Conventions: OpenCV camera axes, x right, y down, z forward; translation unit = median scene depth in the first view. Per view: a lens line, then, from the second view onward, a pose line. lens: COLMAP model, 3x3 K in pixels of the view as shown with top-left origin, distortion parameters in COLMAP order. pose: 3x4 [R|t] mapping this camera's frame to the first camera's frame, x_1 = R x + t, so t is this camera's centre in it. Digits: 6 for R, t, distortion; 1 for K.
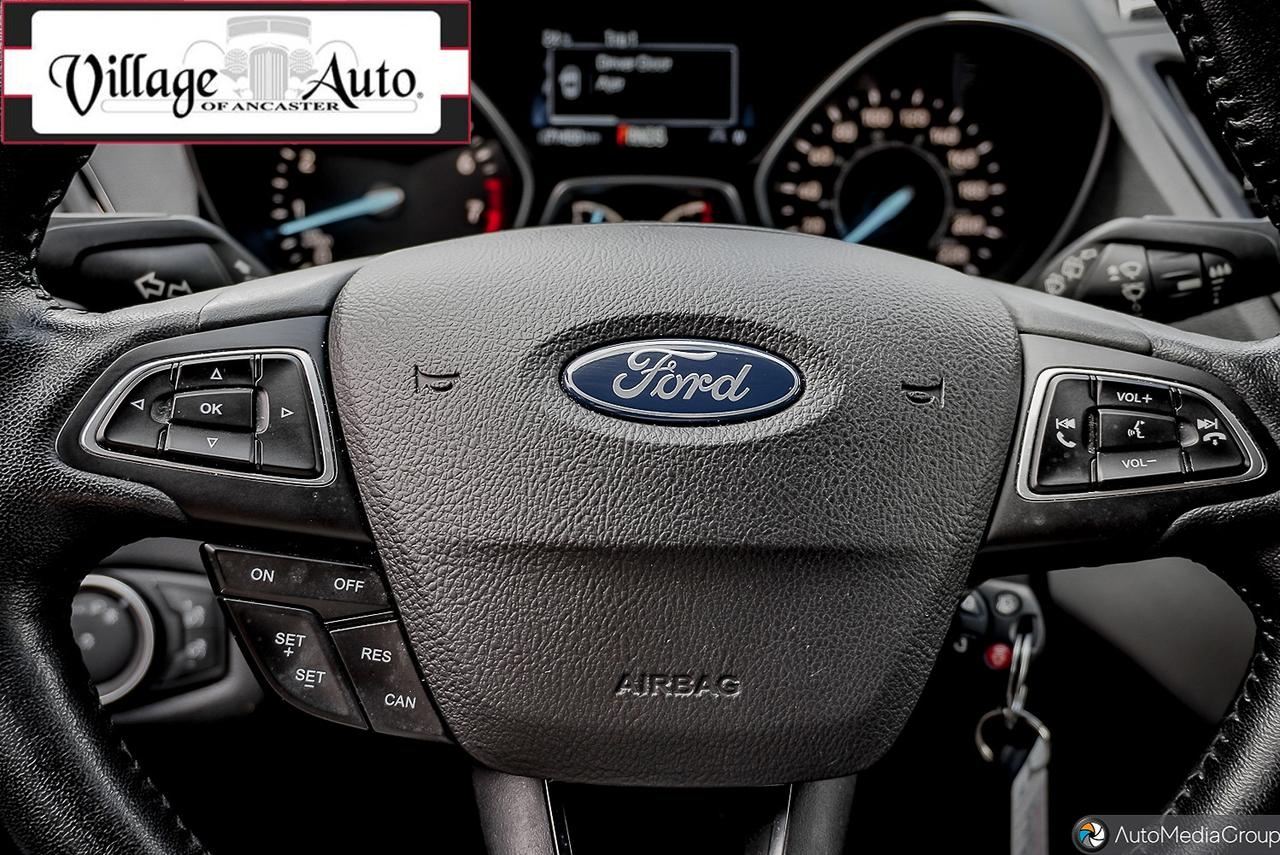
lens RADIAL K [[1447.2, 0, 640.5], [0, 1447.2, 428.8], [0, 0, 1]] dist [0.005747, 0.000000]
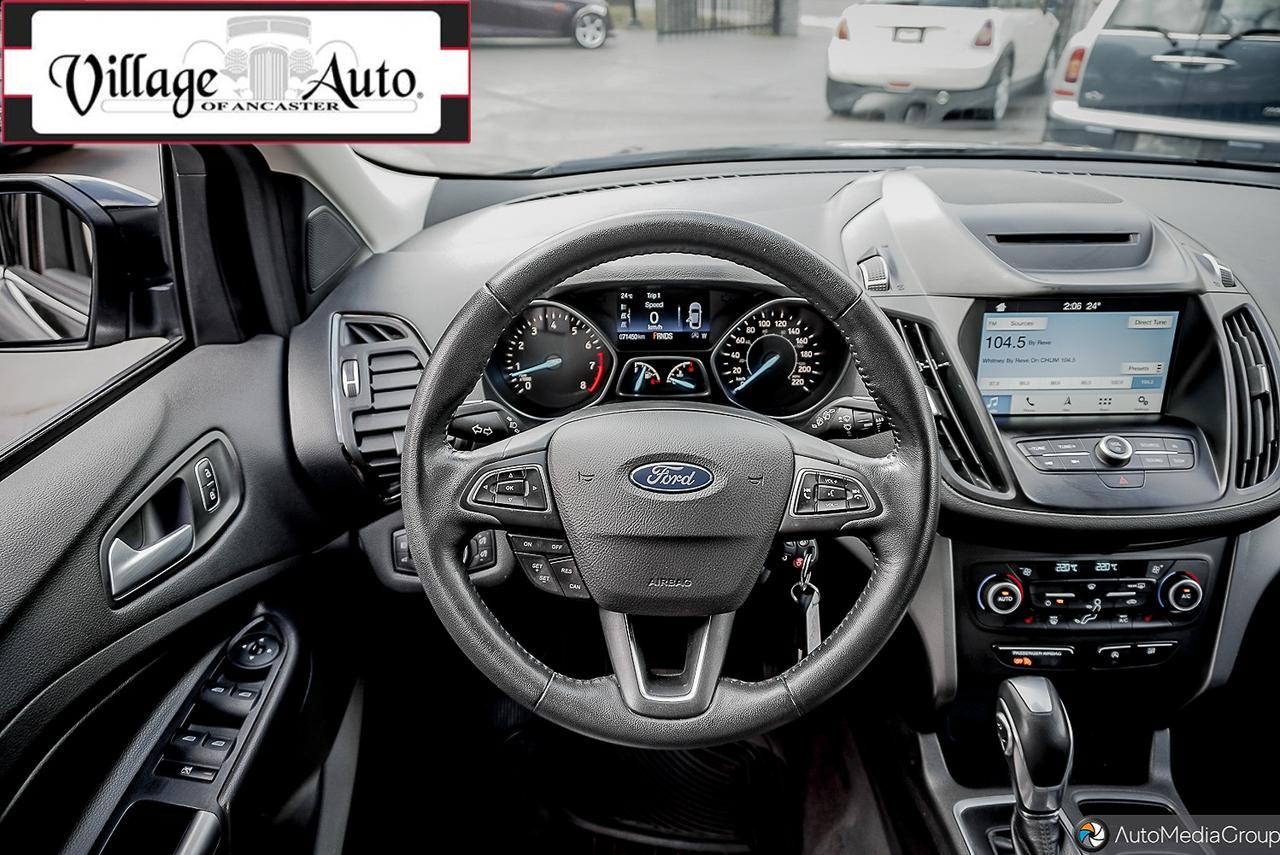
lens RADIAL K [[853.7, 0, 639.8], [0, 853.7, 433.1], [0, 0, 1]] dist [-0.039198, 0.024841]
pose [[0.999052, -0.002595, -0.043459, 0.038281], [0.005244, 0.998126, 0.060970, -0.212257], [0.043219, -0.061140, 0.997193, -0.651190]]
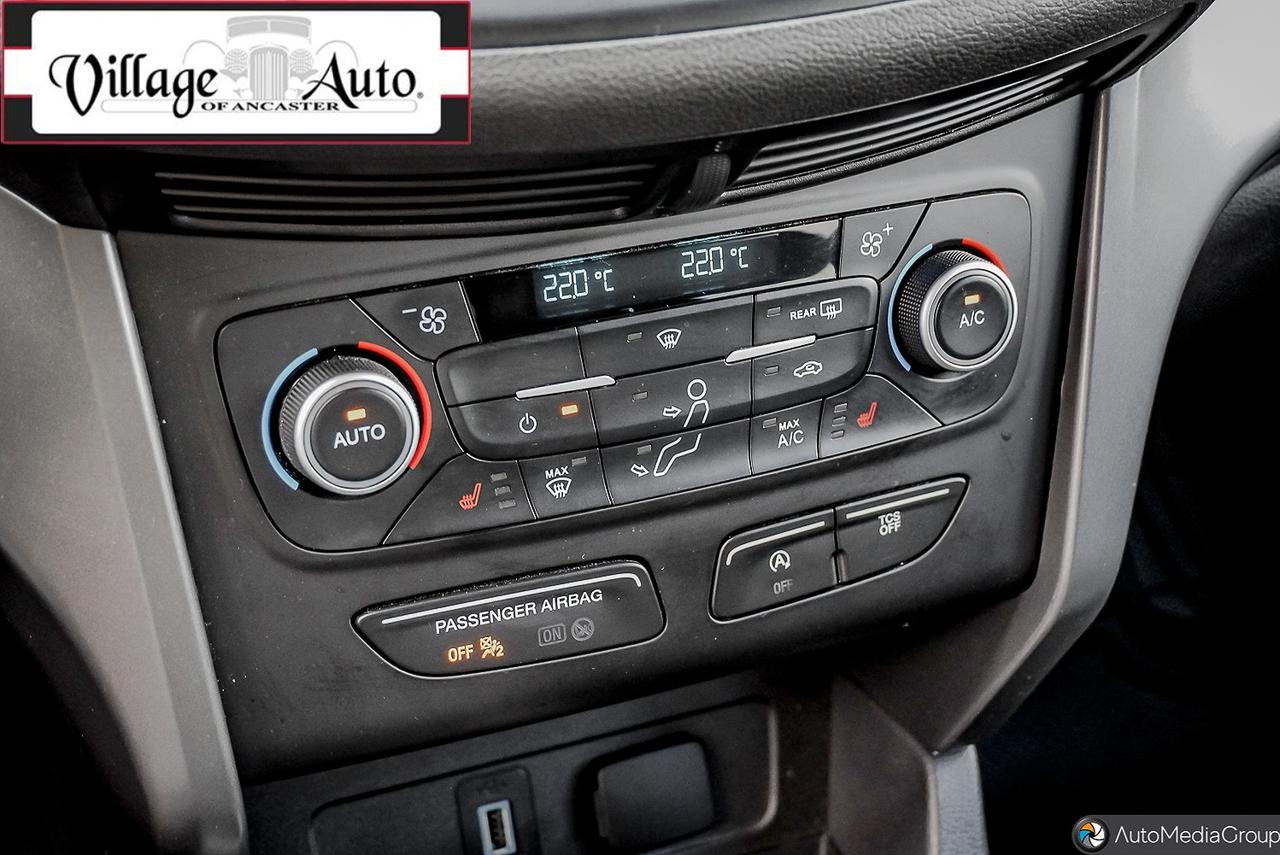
lens RADIAL K [[1787.8, 0, 607.9], [0, 1787.8, 404.7], [0, 0, 1]] dist [0.033009, 0.000000]
pose [[0.940248, -0.165599, 0.297507, 0.625143], [0.107202, 0.973302, 0.202957, 0.078650], [-0.323173, -0.158937, 0.932898, 0.284751]]
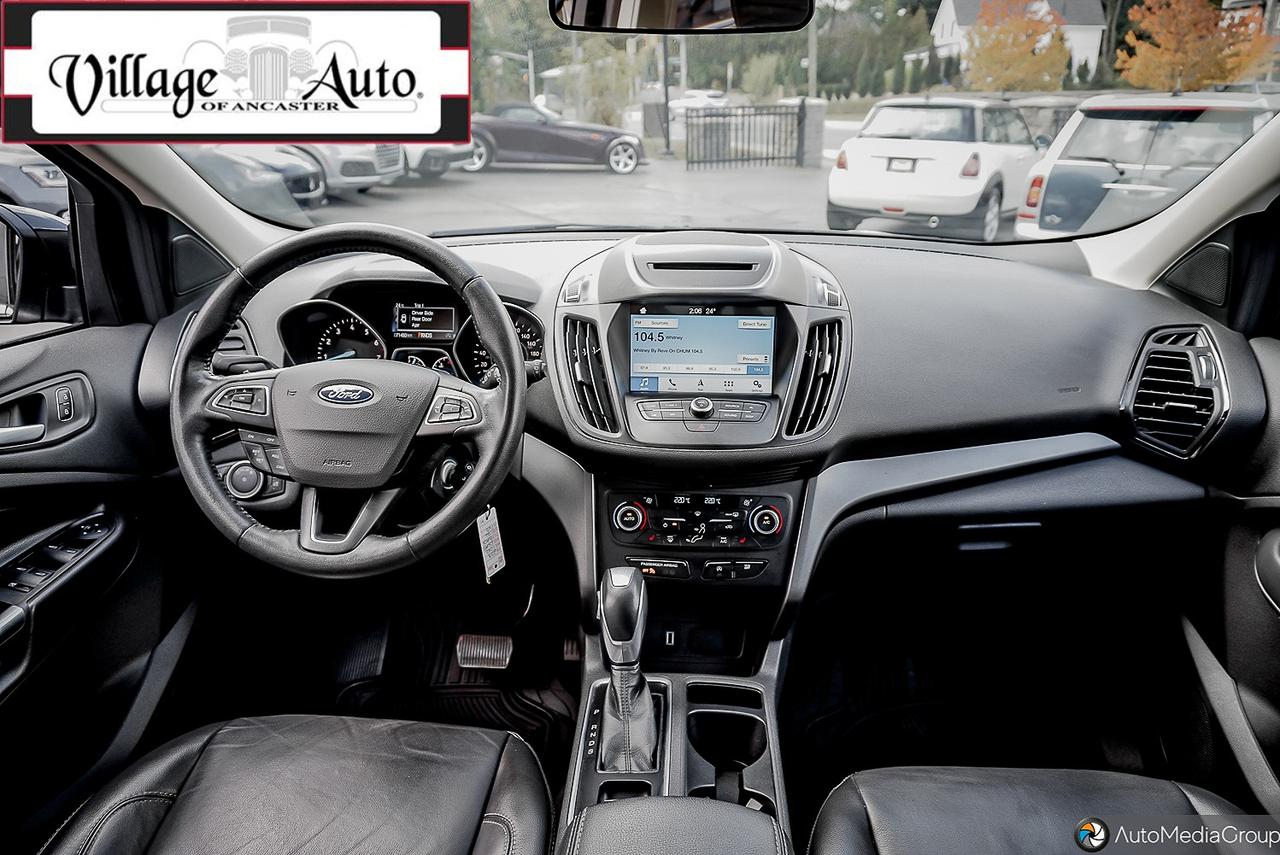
lens RADIAL K [[853.7, 0, 635.7], [0, 853.7, 434.6], [0, 0, 1]] dist [-0.039198, 0.024841]
pose [[0.995282, 0.025816, -0.093529, 1.064232], [-0.032583, 0.996903, -0.071567, 0.226107], [0.091392, 0.074277, 0.993041, -1.343068]]
